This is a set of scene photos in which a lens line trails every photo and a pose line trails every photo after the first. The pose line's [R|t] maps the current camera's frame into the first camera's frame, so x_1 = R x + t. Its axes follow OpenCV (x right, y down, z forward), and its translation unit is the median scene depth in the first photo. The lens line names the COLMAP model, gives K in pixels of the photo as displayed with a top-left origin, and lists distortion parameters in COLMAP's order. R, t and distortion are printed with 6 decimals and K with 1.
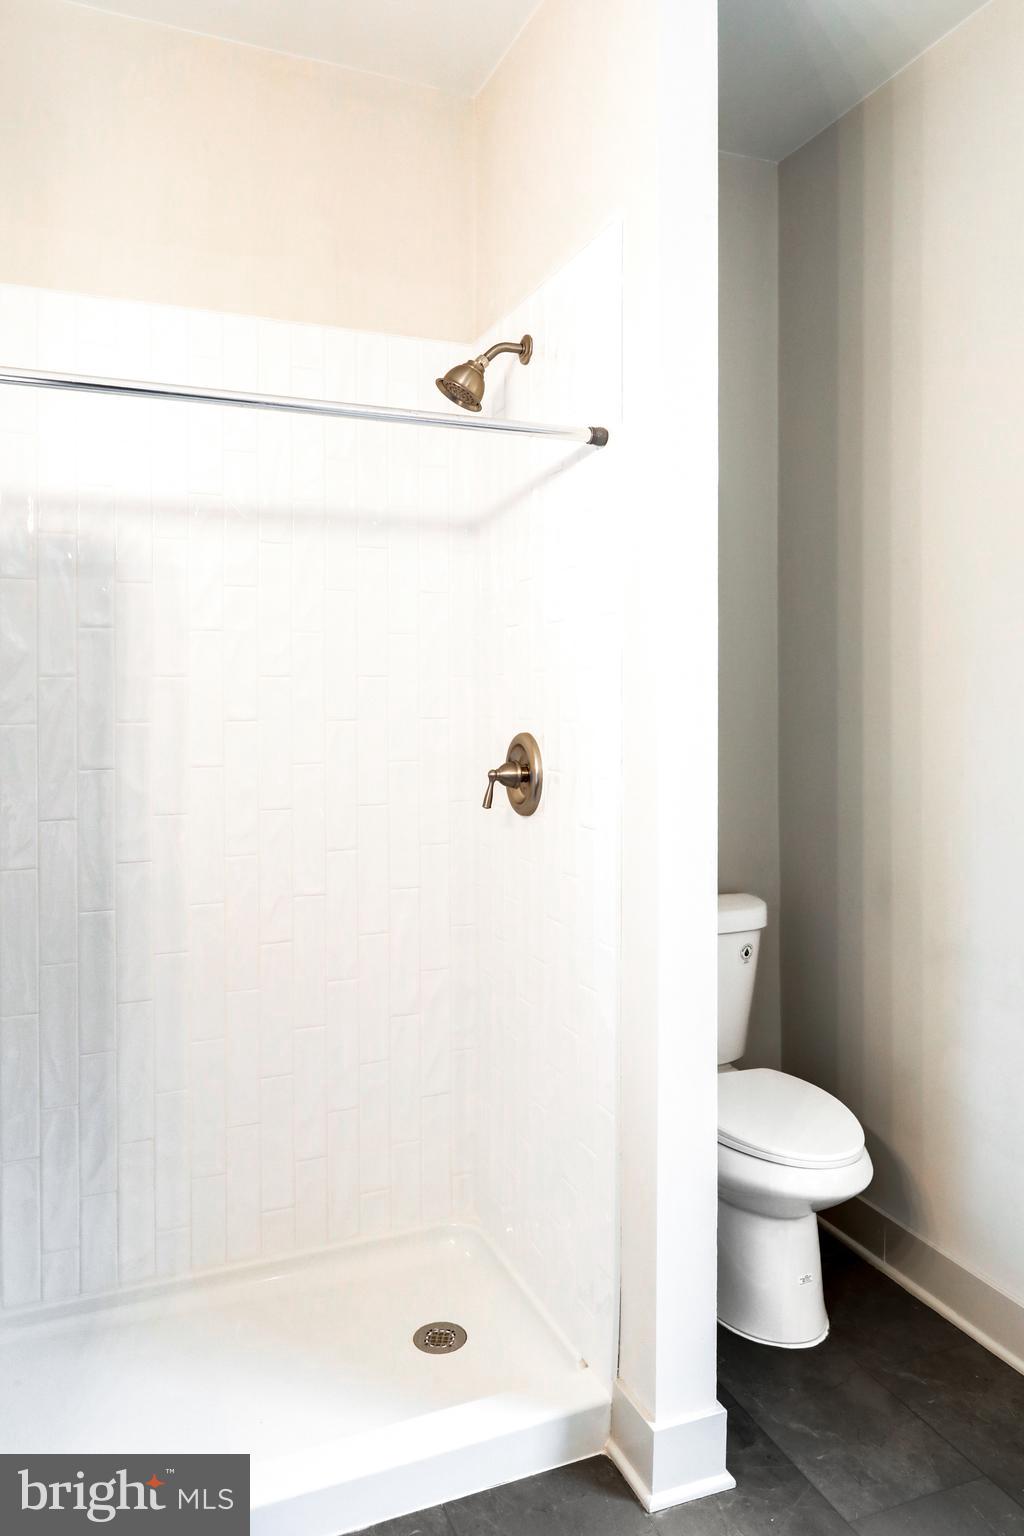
lens RADIAL K [[1046.0, 0, 513.6], [0, 1046.0, 692.9], [0, 0, 1]] dist [0.000387, -0.003353]
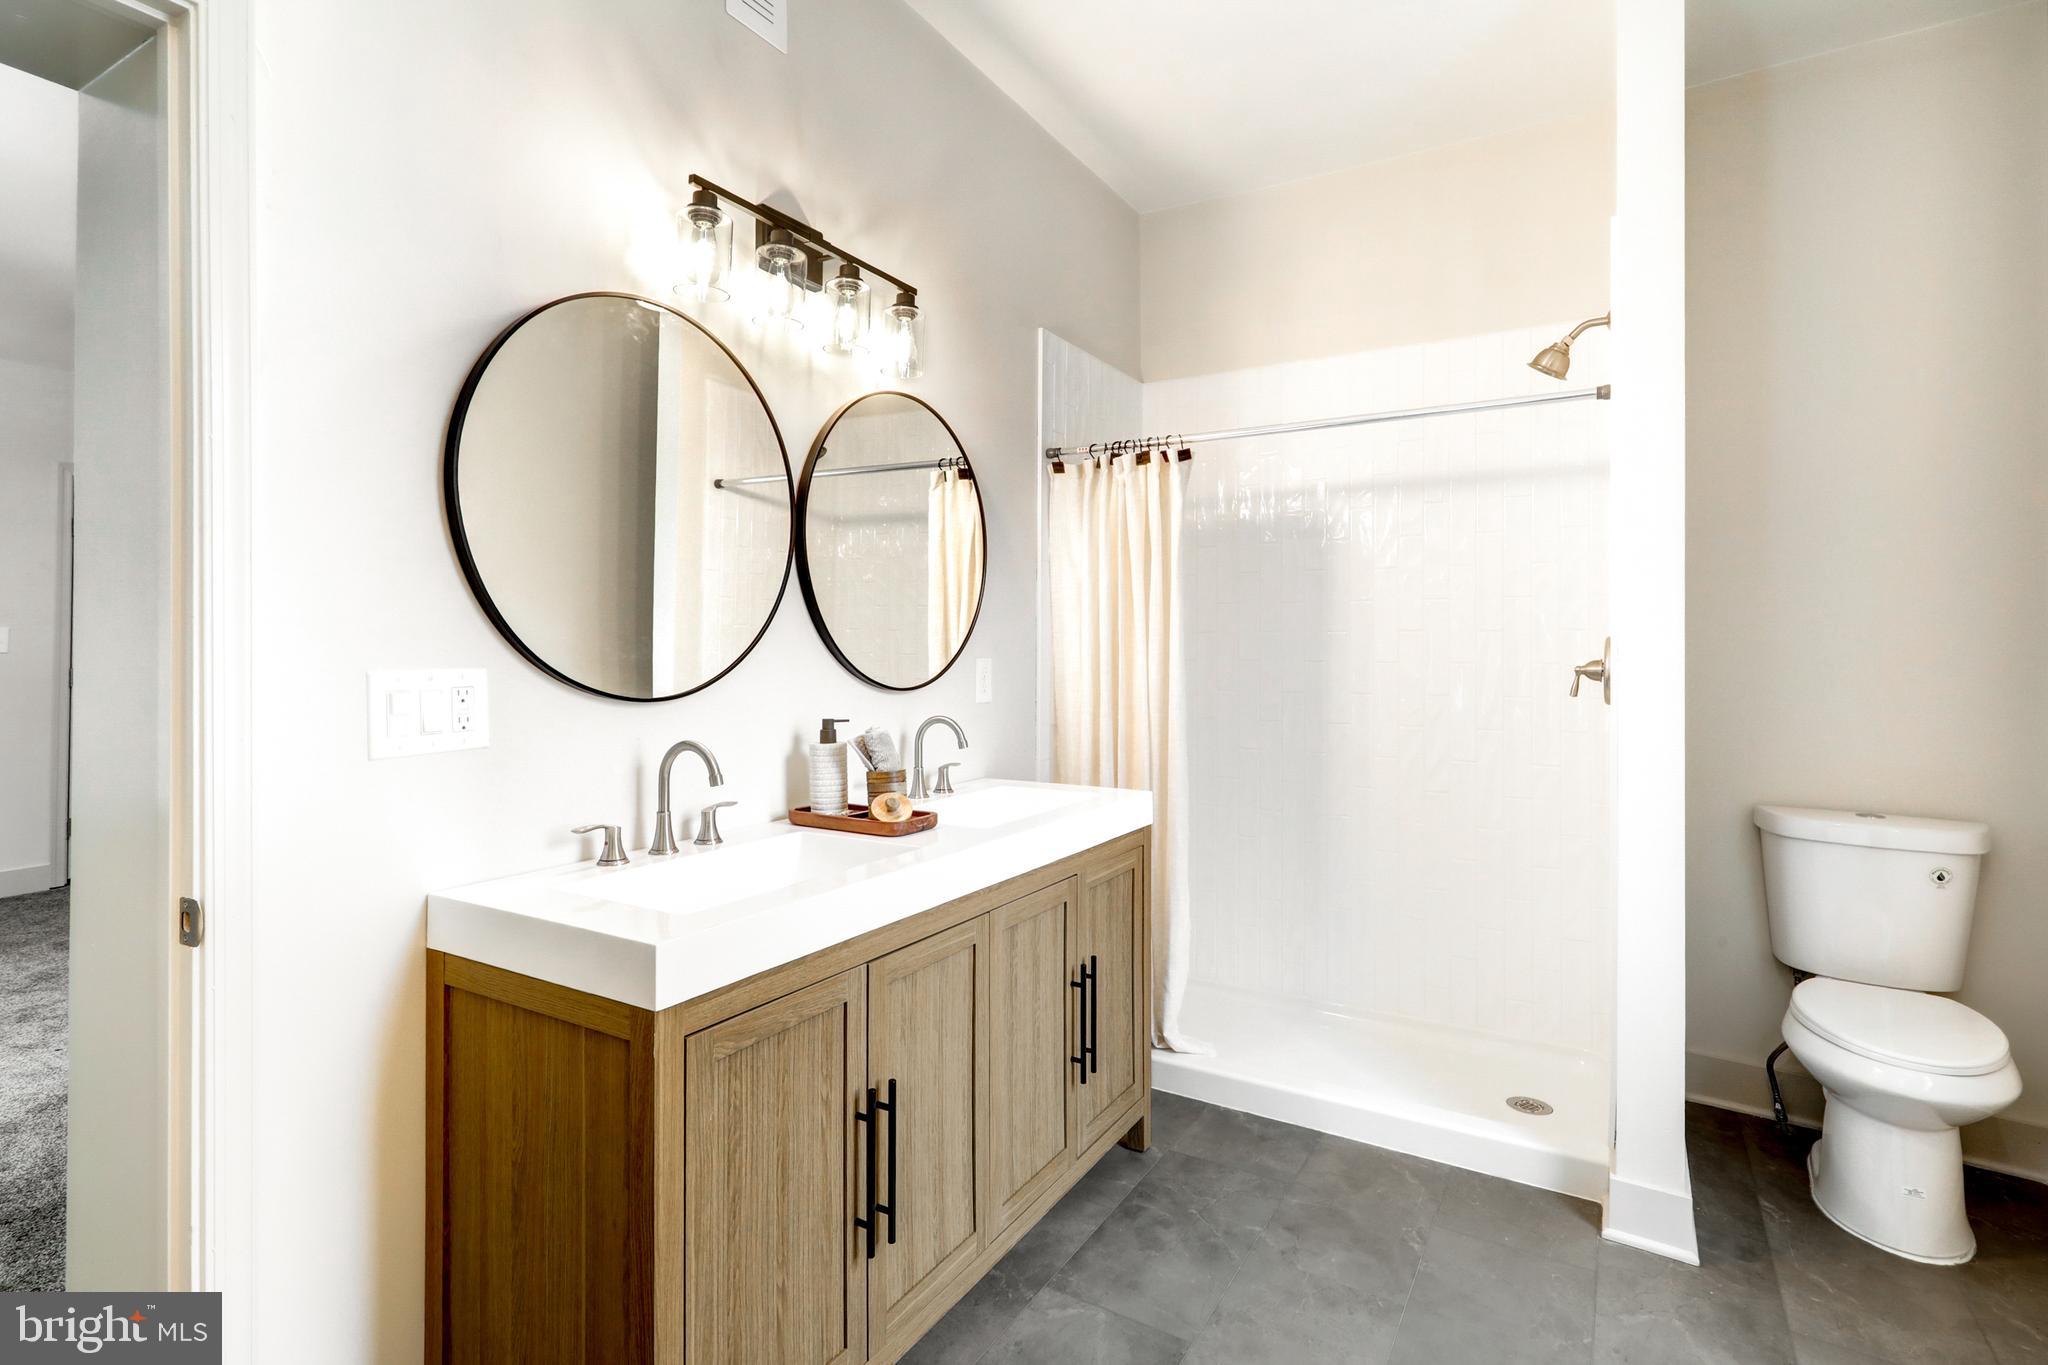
lens RADIAL K [[988.5, 0, 1026.5], [0, 988.5, 638.1], [0, 0, 1]] dist [0.001458, -0.000114]
pose [[0.589547, -0.003659, -0.807726, 0.541418], [-0.005993, 0.999942, -0.008904, 0.055018], [0.807712, 0.010090, 0.589491, -0.222599]]
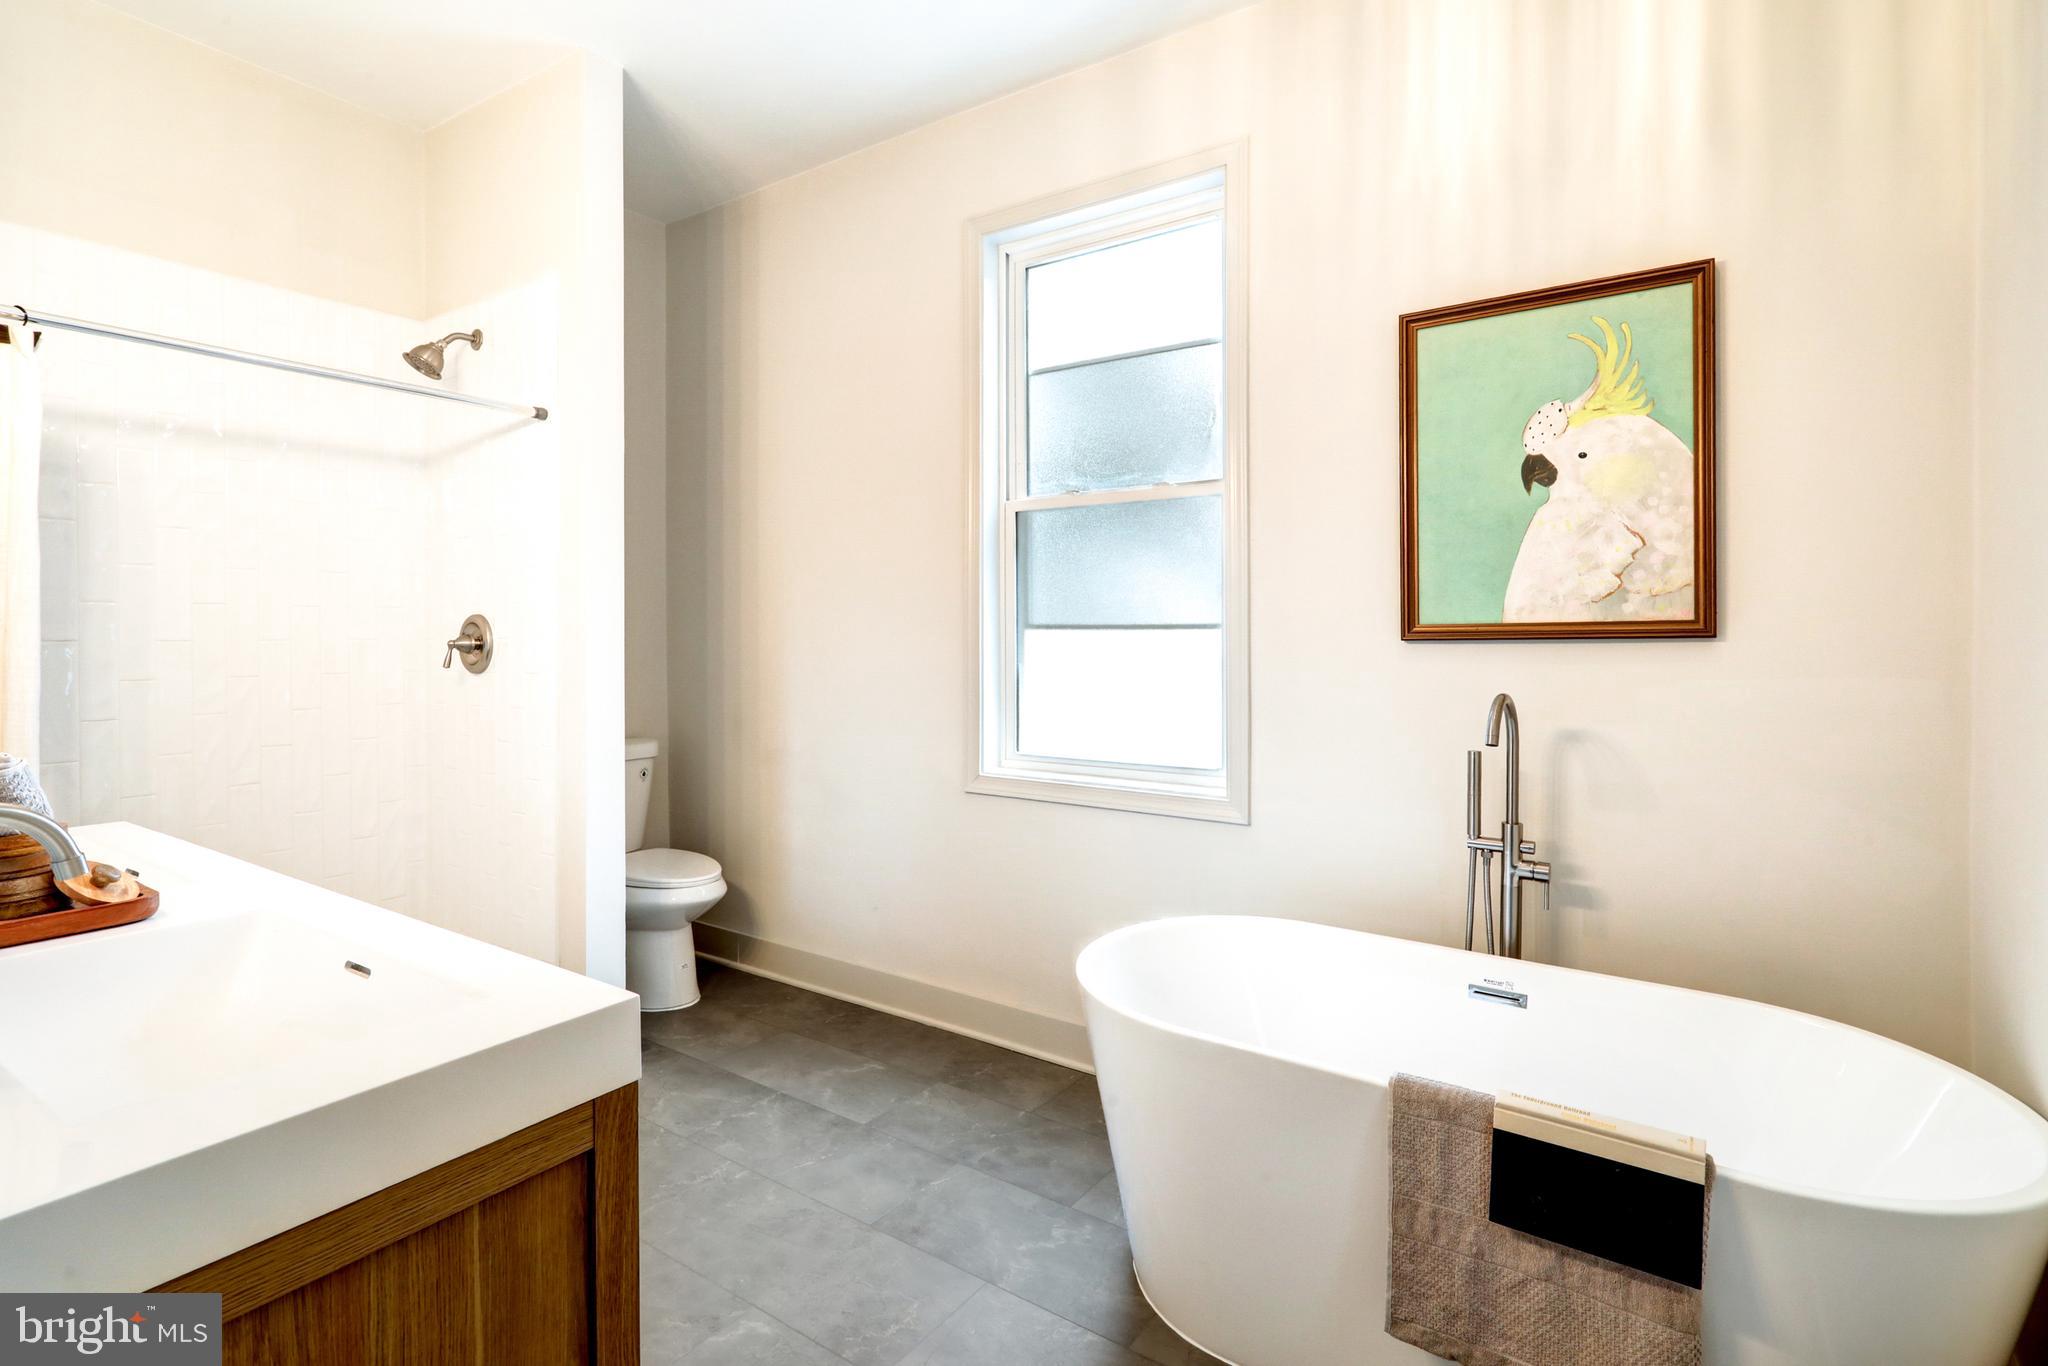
lens RADIAL K [[988.5, 0, 1026.5], [0, 988.5, 638.6], [0, 0, 1]] dist [0.001458, -0.000114]
pose [[0.832071, -0.005044, 0.554646, -0.112031], [0.002546, 0.999983, 0.005274, 0.066102], [-0.554664, -0.002976, 0.832069, -0.509104]]
